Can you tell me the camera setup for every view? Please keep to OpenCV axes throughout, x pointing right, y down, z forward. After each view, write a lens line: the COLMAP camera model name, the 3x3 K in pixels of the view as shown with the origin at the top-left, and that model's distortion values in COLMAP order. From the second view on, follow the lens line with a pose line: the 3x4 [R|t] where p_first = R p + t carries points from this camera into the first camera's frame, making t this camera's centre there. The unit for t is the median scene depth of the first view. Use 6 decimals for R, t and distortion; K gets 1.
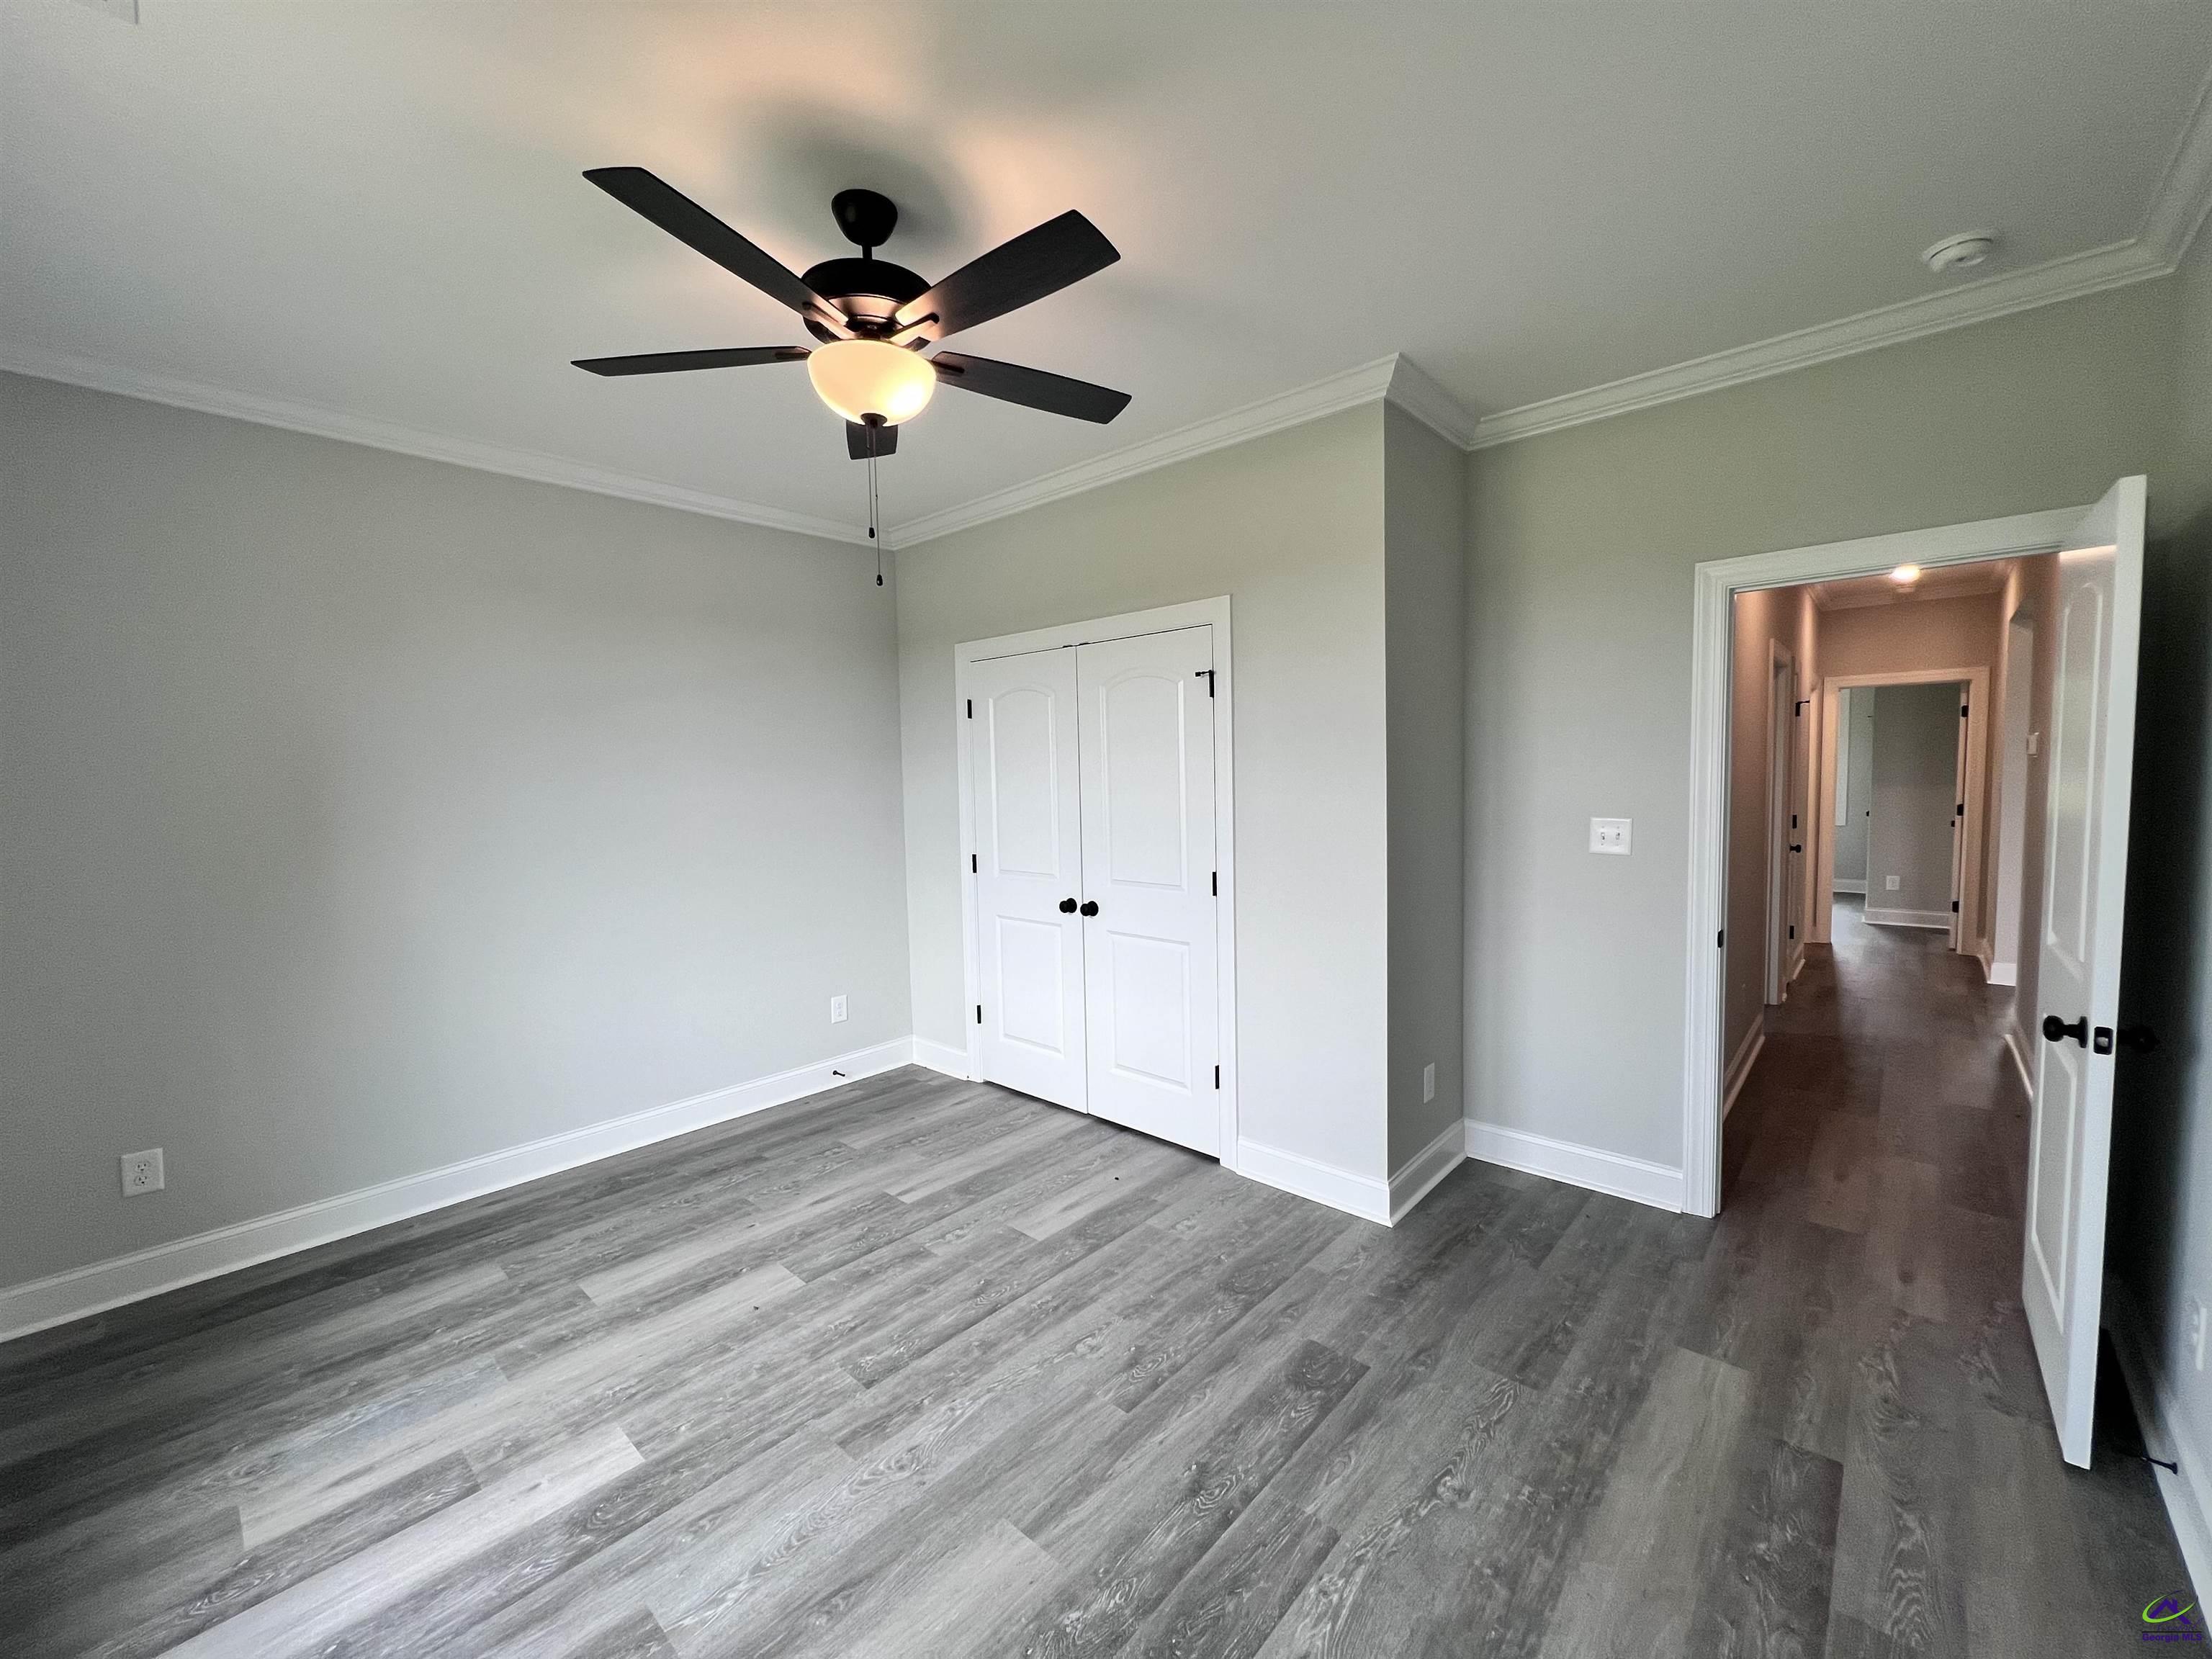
lens RADIAL K [[885.8, 0, 1106.4], [0, 885.8, 831.7], [0, 0, 1]] dist [-0.000745, 0.000367]
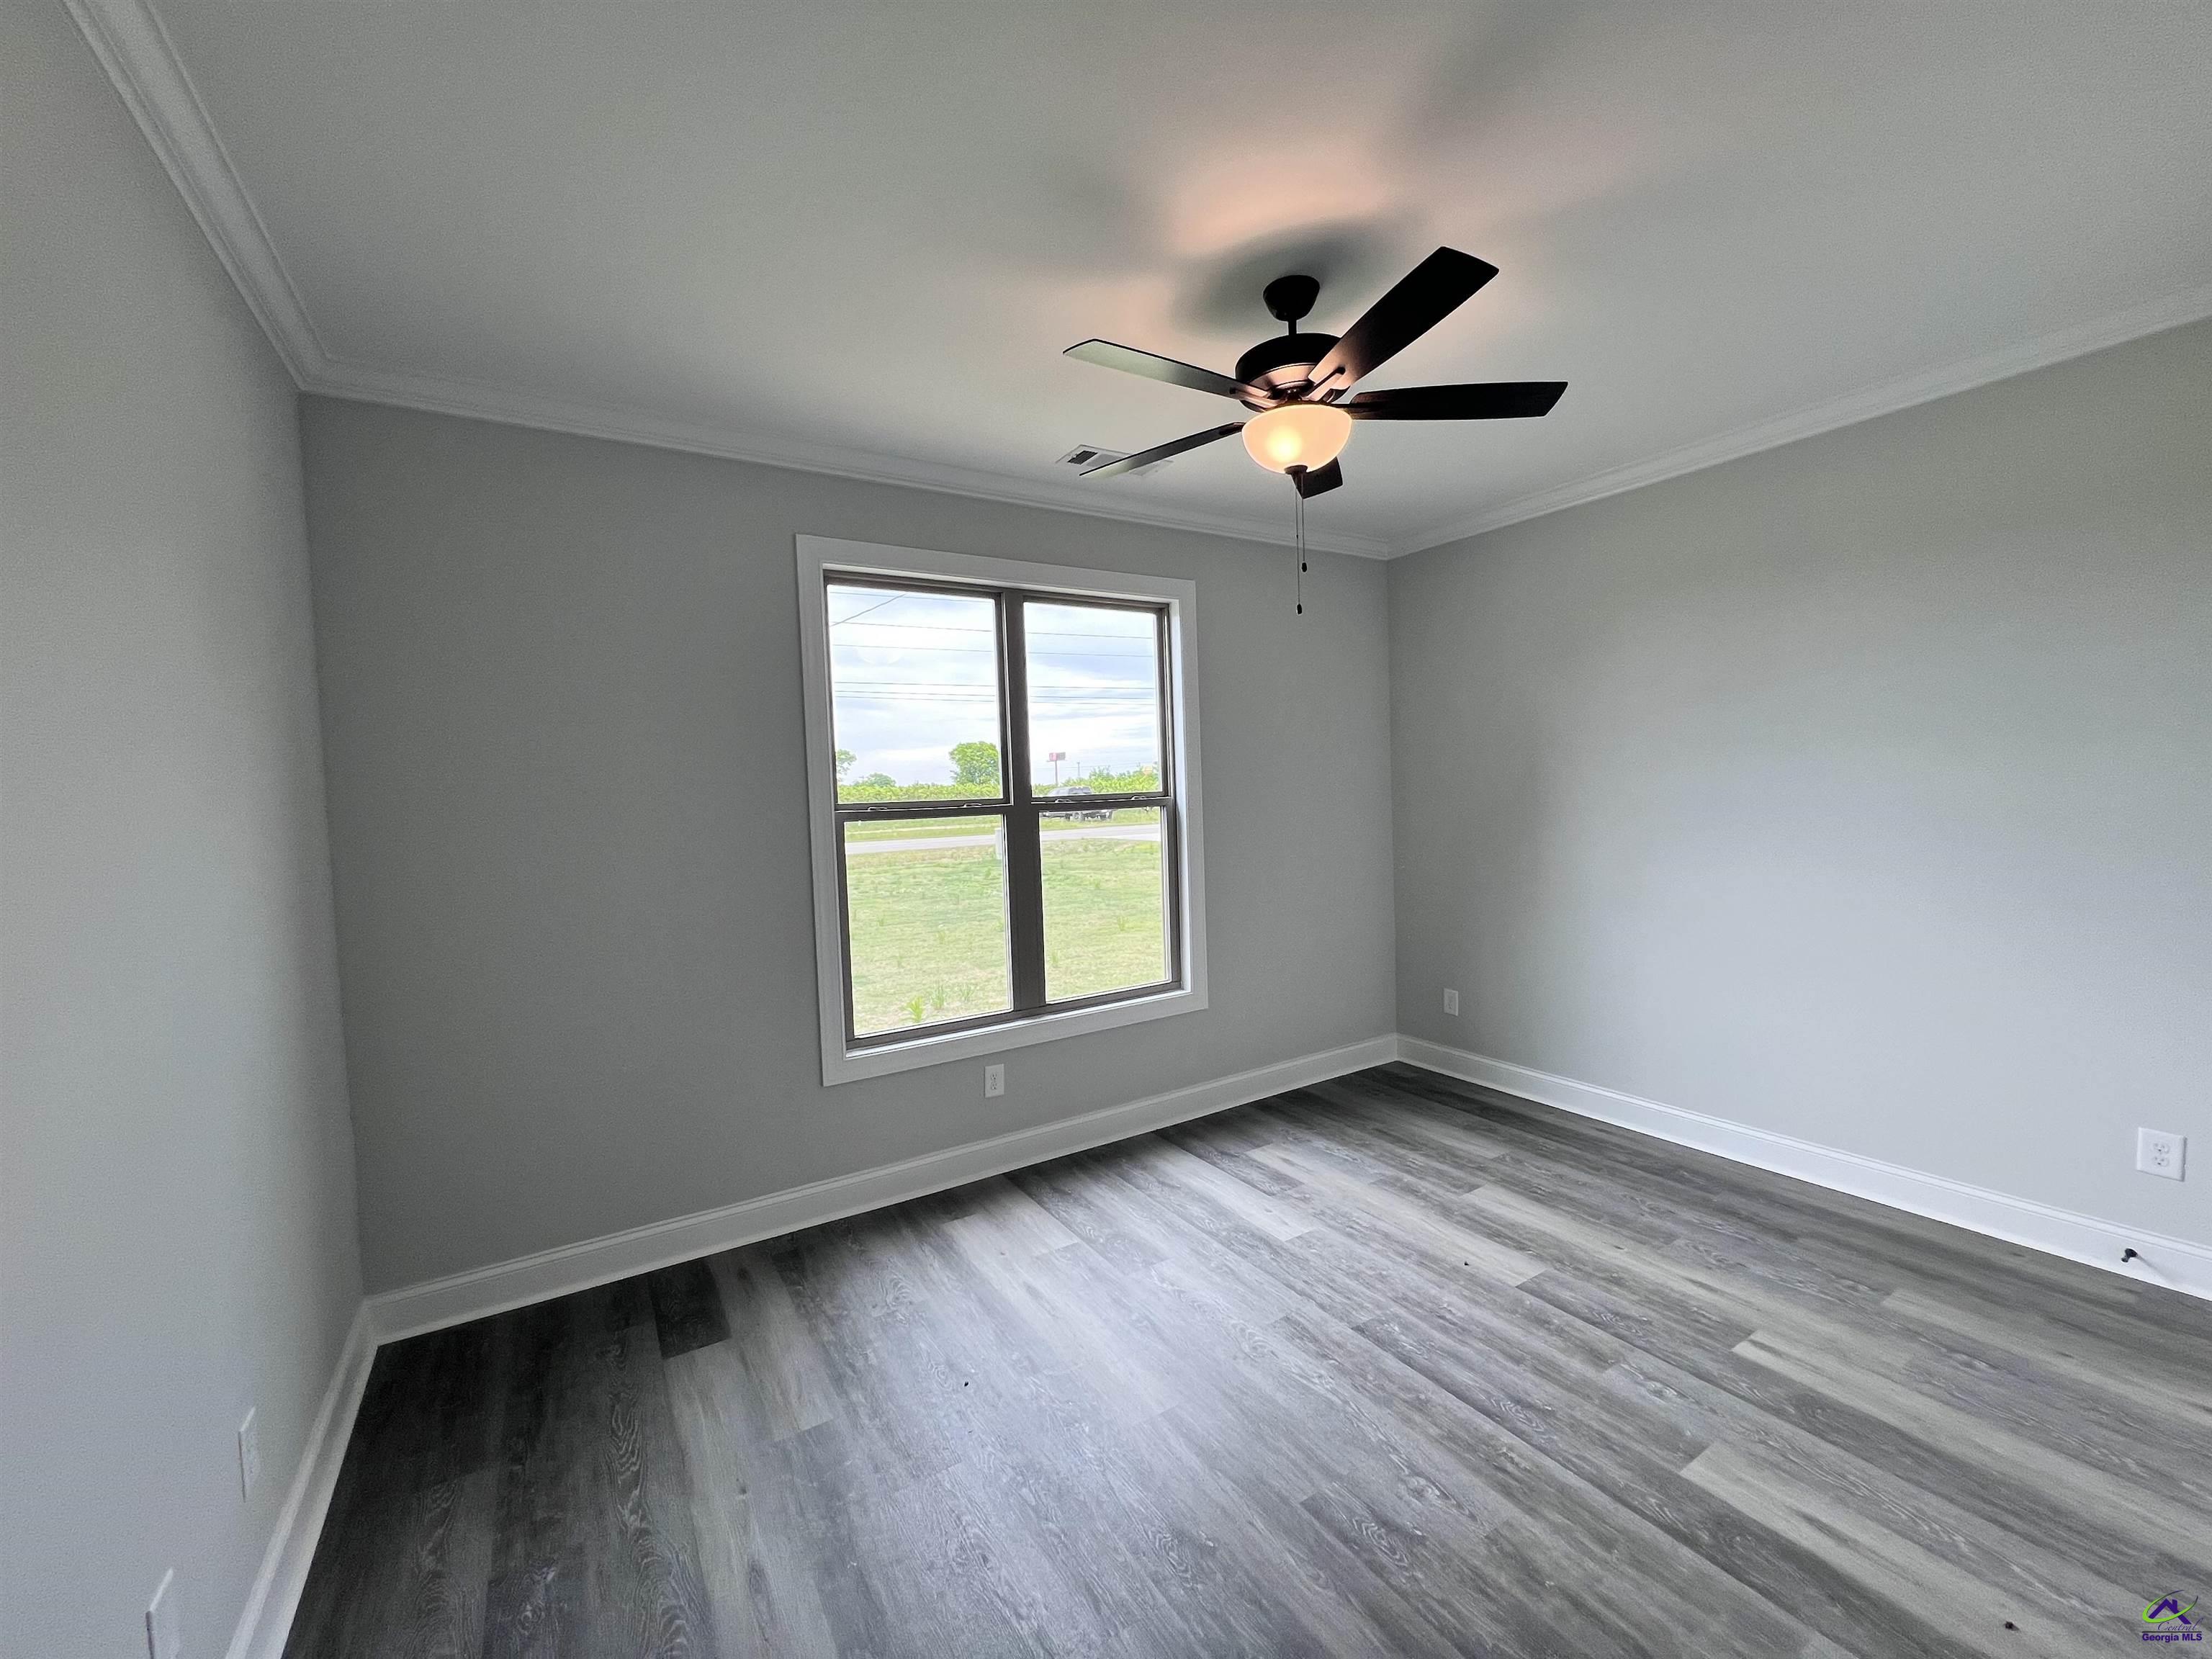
lens RADIAL K [[885.8, 0, 1106.4], [0, 885.8, 831.7], [0, 0, 1]] dist [-0.000745, 0.000367]
pose [[-0.271505, 0.073333, -0.959639, 0.678987], [-0.022173, 0.996352, 0.082411, -0.064066], [0.962182, 0.043653, -0.268888, 0.789874]]
